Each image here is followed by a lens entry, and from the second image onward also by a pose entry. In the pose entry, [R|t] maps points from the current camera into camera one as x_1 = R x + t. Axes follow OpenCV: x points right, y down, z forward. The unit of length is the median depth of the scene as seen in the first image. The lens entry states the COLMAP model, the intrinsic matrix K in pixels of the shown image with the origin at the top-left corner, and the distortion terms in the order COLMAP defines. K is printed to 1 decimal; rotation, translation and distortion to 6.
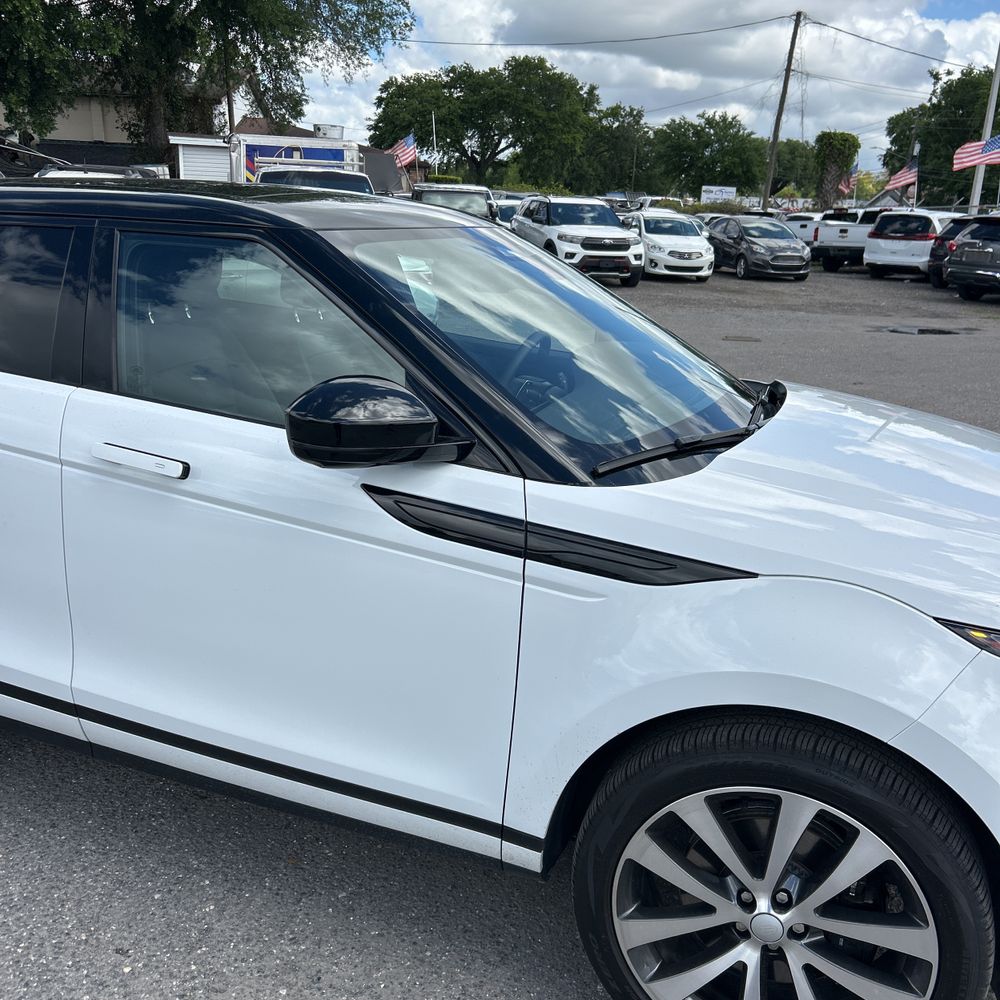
lens RADIAL K [[1018.6, 0, 493.9], [0, 1018.6, 493.4], [0, 0, 1]] dist [0.010153, 0.000000]
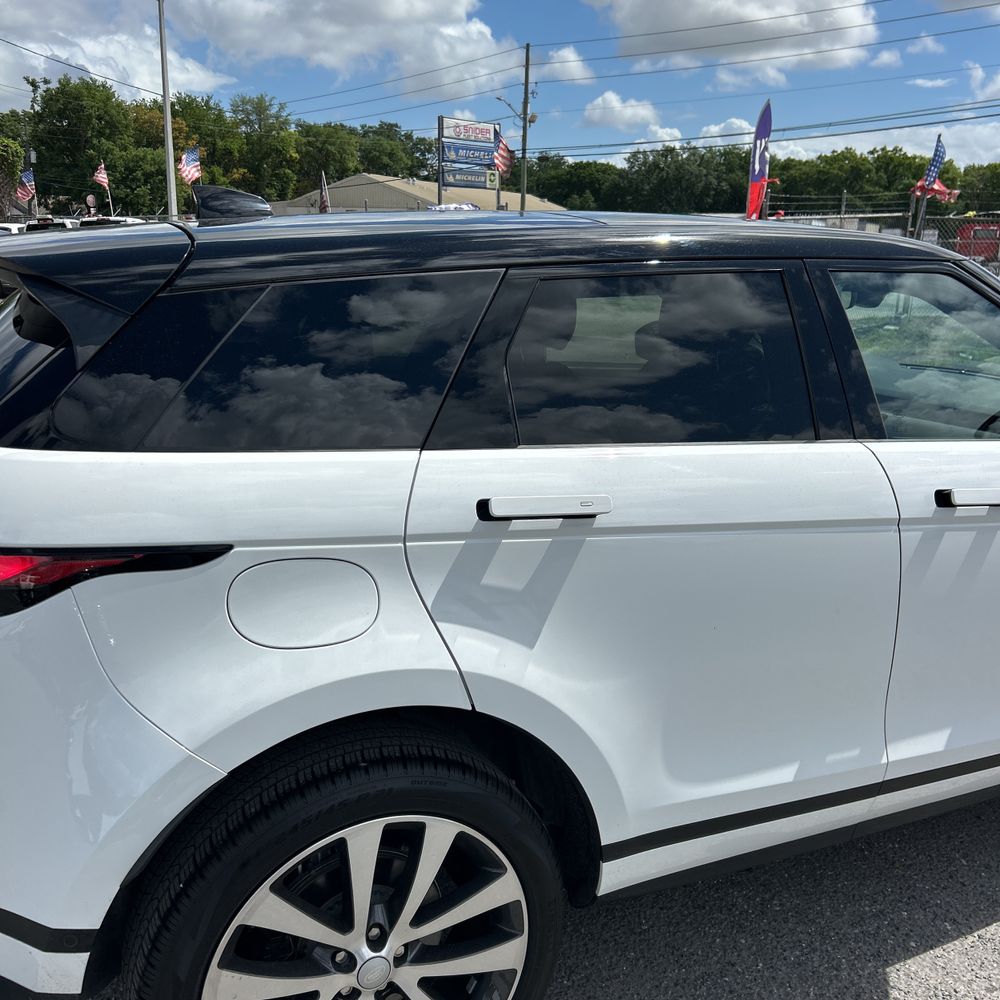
lens RADIAL K [[1018.6, 0, 505.0], [0, 1018.6, 499.3], [0, 0, 1]] dist [0.010153, 0.000000]
pose [[0.681503, -0.204803, 0.702574, -0.100346], [0.206024, 0.974905, 0.084343, -0.015508], [-0.702216, 0.087267, 0.706595, 0.045531]]
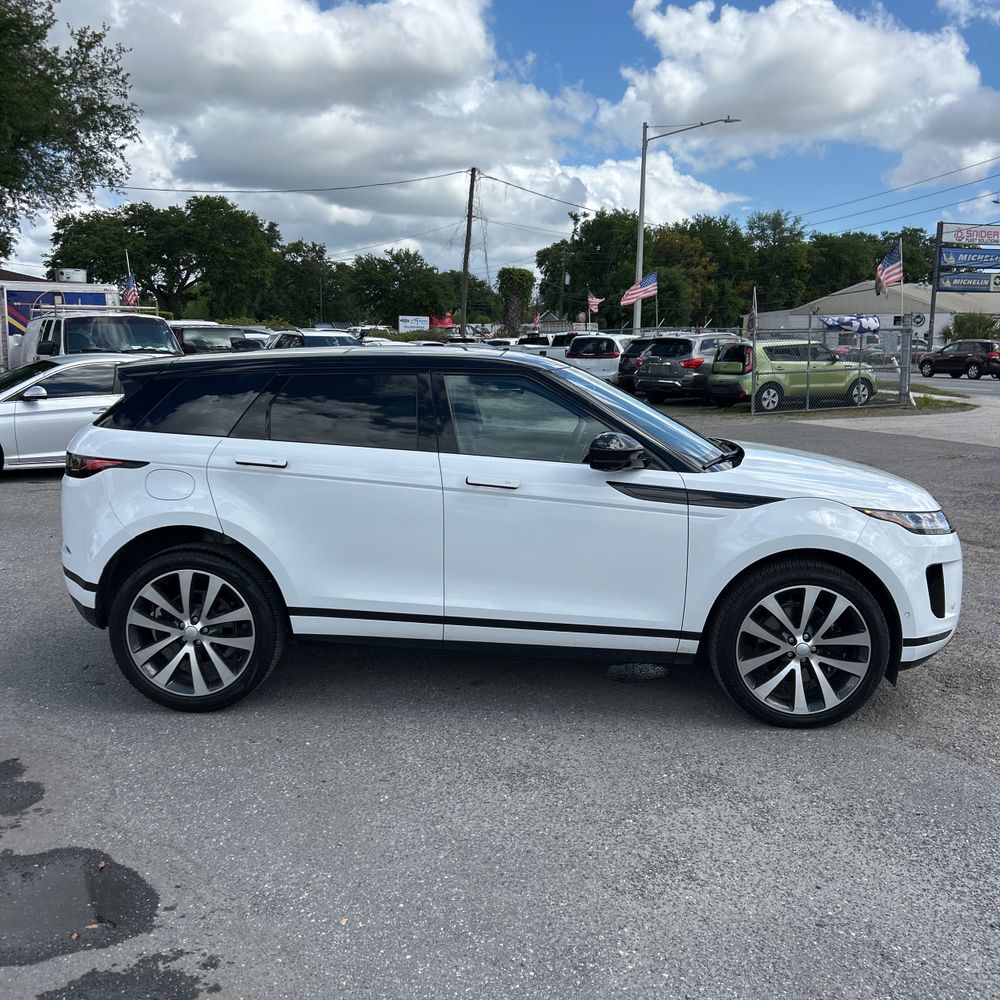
lens RADIAL K [[1018.6, 0, 498.6], [0, 1018.6, 506.4], [0, 0, 1]] dist [0.010153, 0.000000]
pose [[0.949268, -0.080200, 0.304070, -0.070745], [0.111871, 0.989803, -0.088181, 0.014637], [-0.293898, 0.117724, 0.948560, -0.069621]]
